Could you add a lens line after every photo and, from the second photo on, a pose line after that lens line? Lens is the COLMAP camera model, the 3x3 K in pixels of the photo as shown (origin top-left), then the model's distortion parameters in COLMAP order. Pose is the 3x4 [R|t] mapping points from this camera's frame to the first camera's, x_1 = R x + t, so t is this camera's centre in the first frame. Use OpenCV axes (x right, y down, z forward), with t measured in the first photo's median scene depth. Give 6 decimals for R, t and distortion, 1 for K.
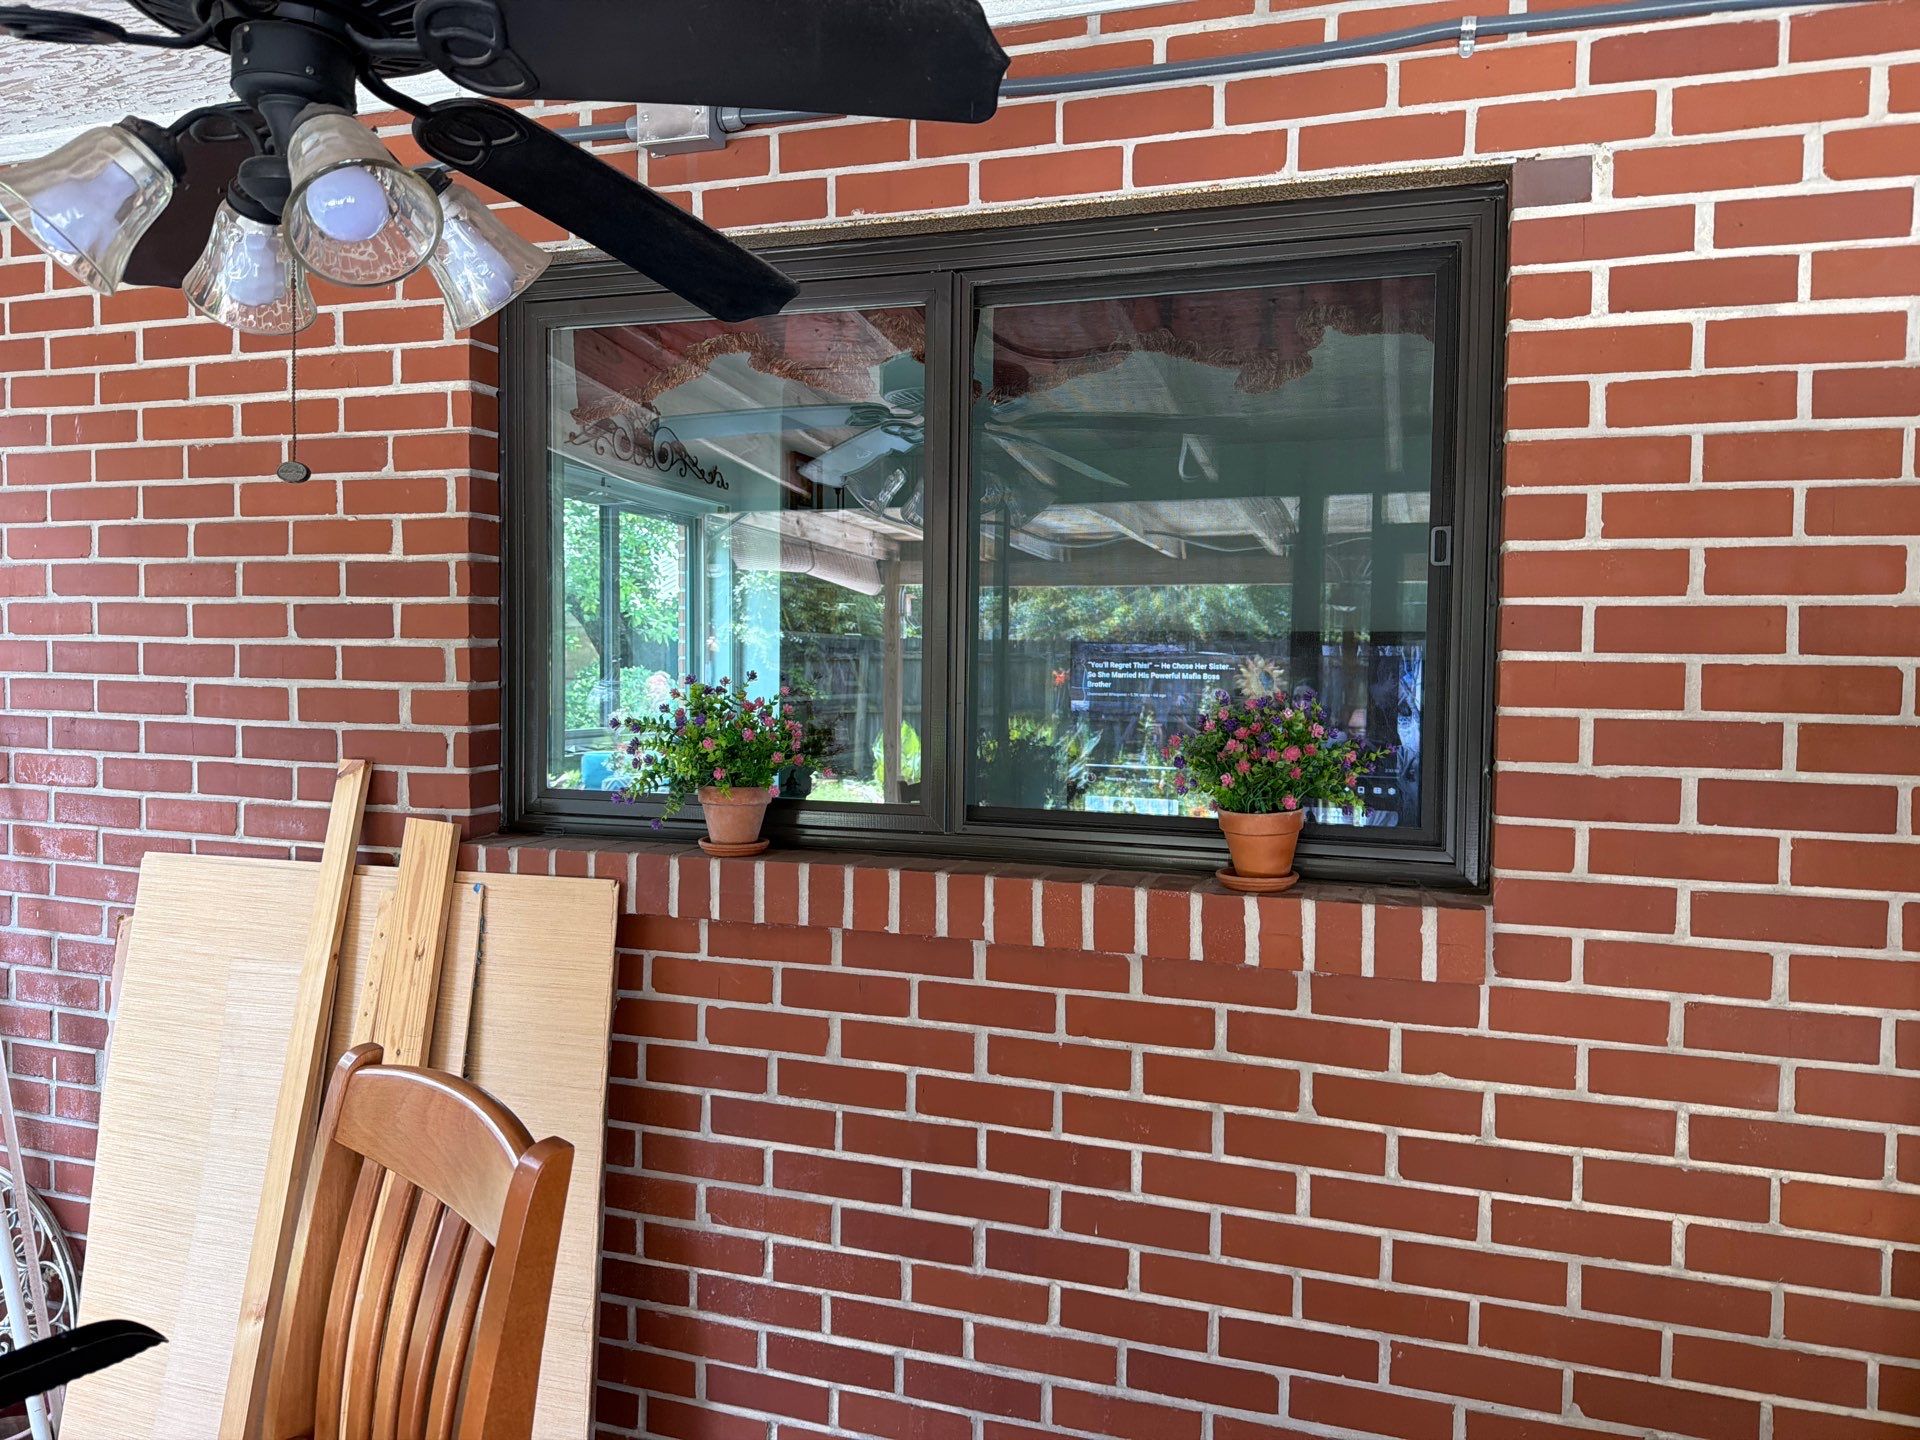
lens RADIAL K [[1241.8, 0, 960.0], [0, 1241.8, 720.0], [0, 0, 1]] dist [0.053964, -0.049100]
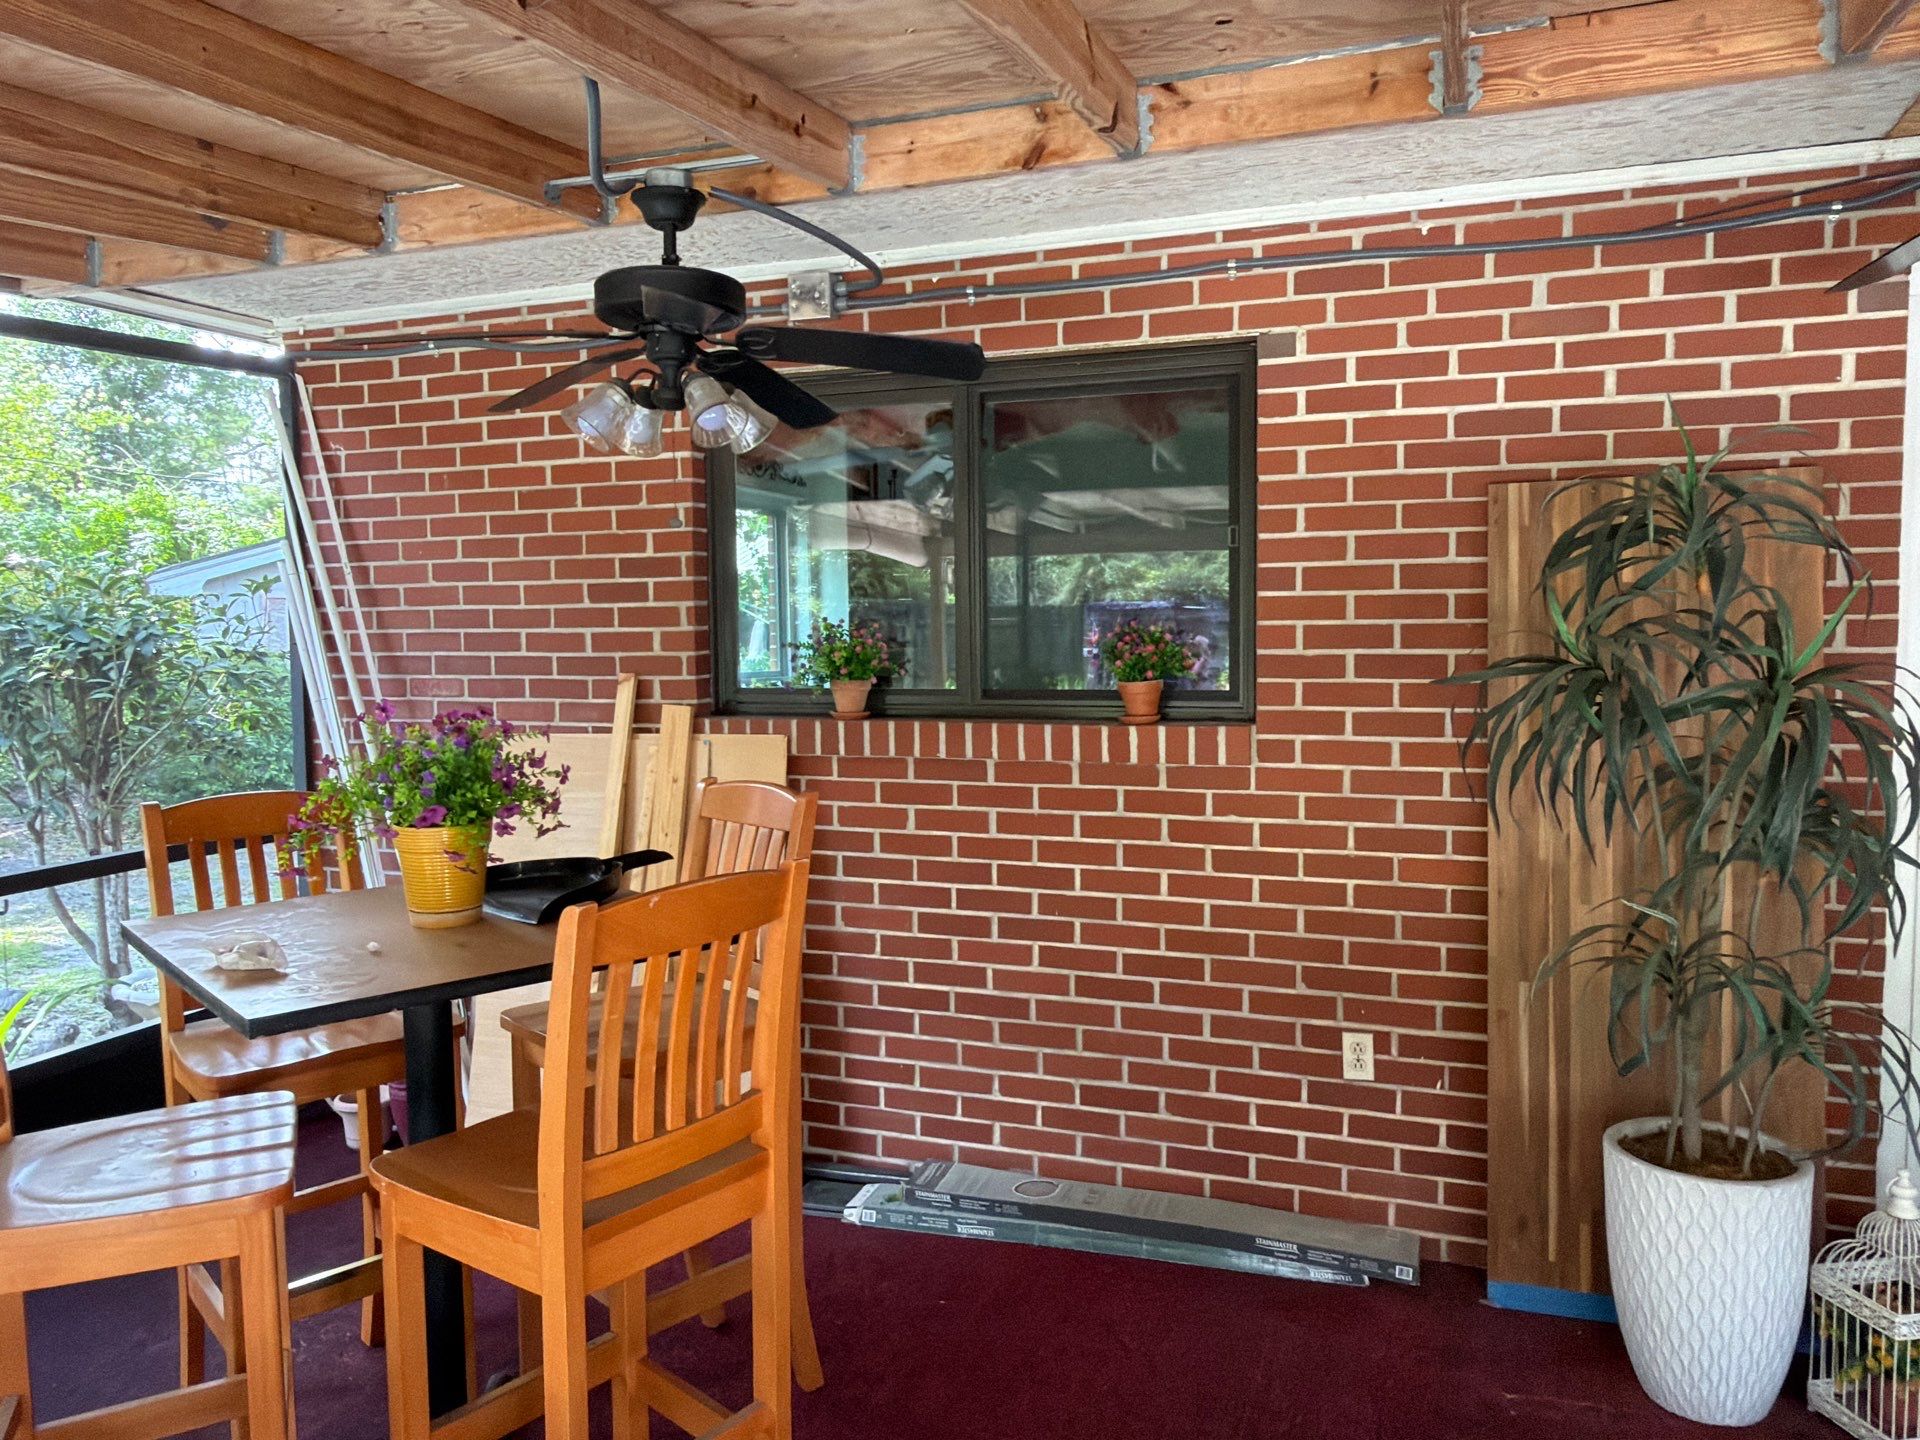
lens RADIAL K [[1348.9, 0, 979.6], [0, 1348.9, 728.9], [0, 0, 1]] dist [0.022150, -0.034753]
pose [[0.999470, -0.022439, -0.023583, 0.047098], [0.022982, 0.999471, 0.023021, 0.086545], [0.023054, -0.023551, 0.999457, -0.953430]]
